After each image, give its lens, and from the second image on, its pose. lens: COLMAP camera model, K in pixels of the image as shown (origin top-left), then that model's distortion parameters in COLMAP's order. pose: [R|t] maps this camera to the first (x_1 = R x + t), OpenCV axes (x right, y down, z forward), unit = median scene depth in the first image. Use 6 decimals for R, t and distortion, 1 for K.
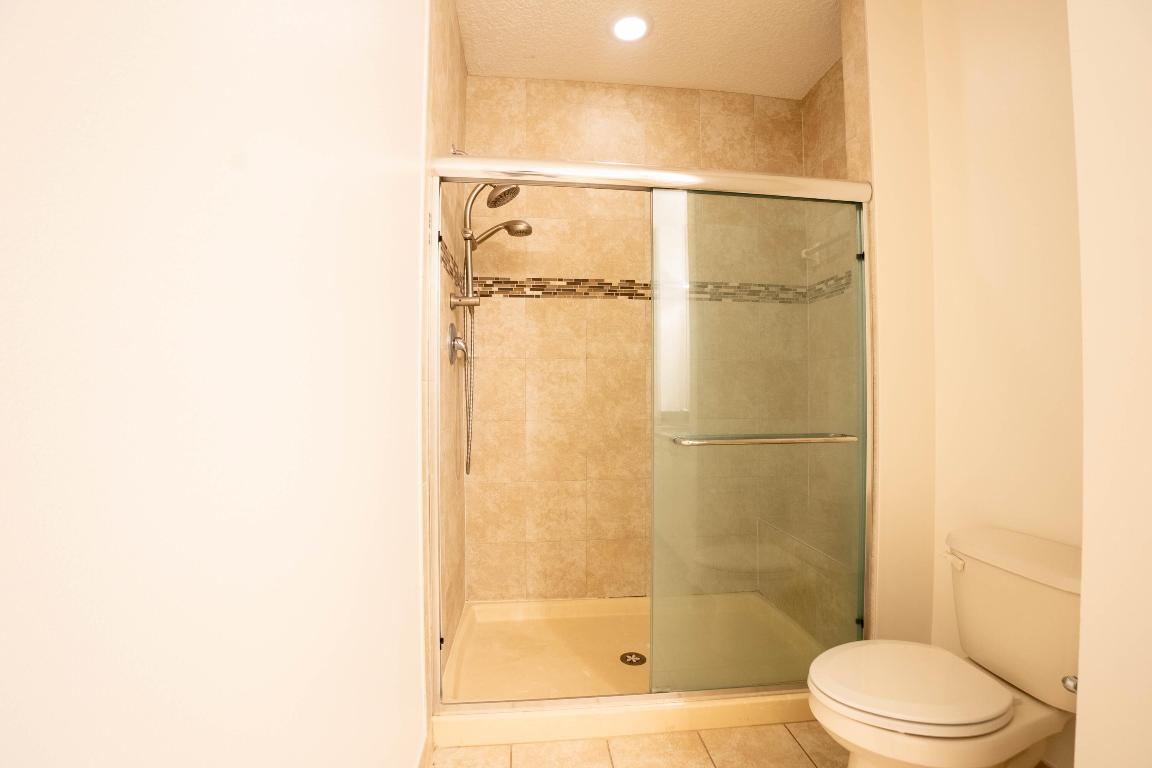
lens RADIAL K [[497.6, 0, 581.0], [0, 497.6, 385.1], [0, 0, 1]] dist [-0.076269, 0.017565]
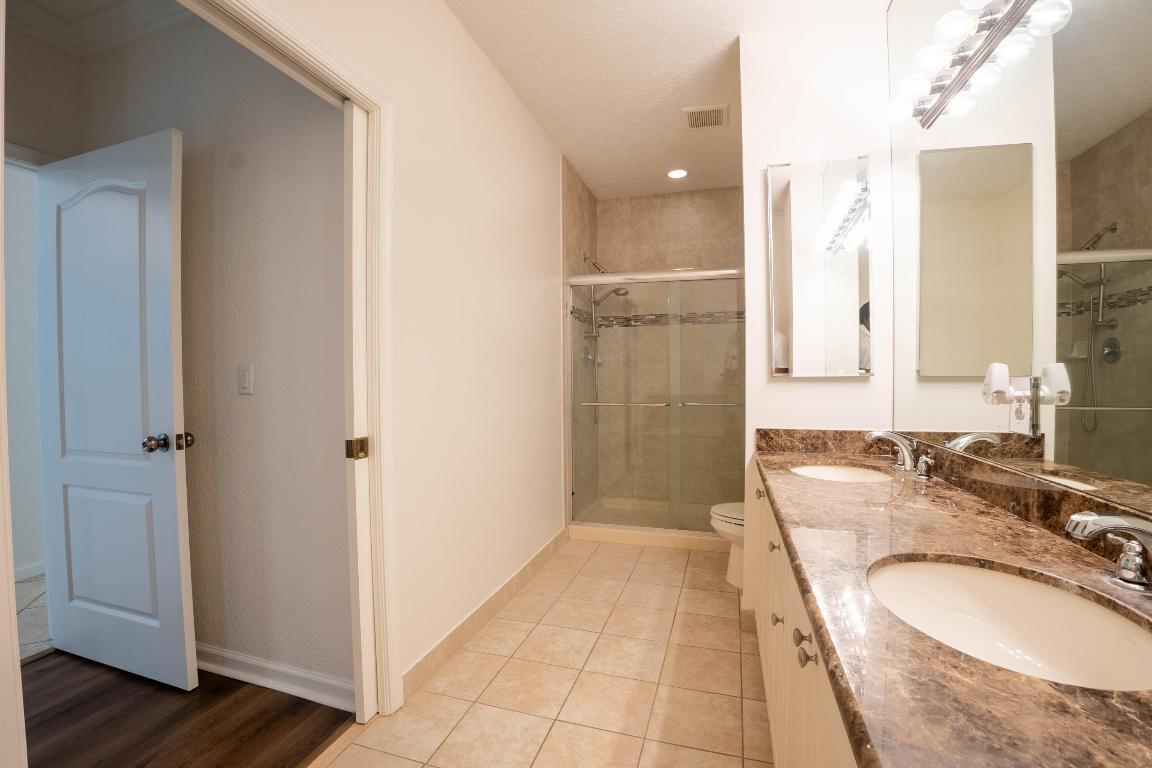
lens RADIAL K [[497.6, 0, 581.0], [0, 497.6, 385.1], [0, 0, 1]] dist [-0.076269, 0.017565]
pose [[0.922057, 0.002228, -0.387047, 0.403382], [0.009370, 0.999562, 0.028076, -0.020998], [0.386940, -0.029514, 0.921632, -0.692468]]
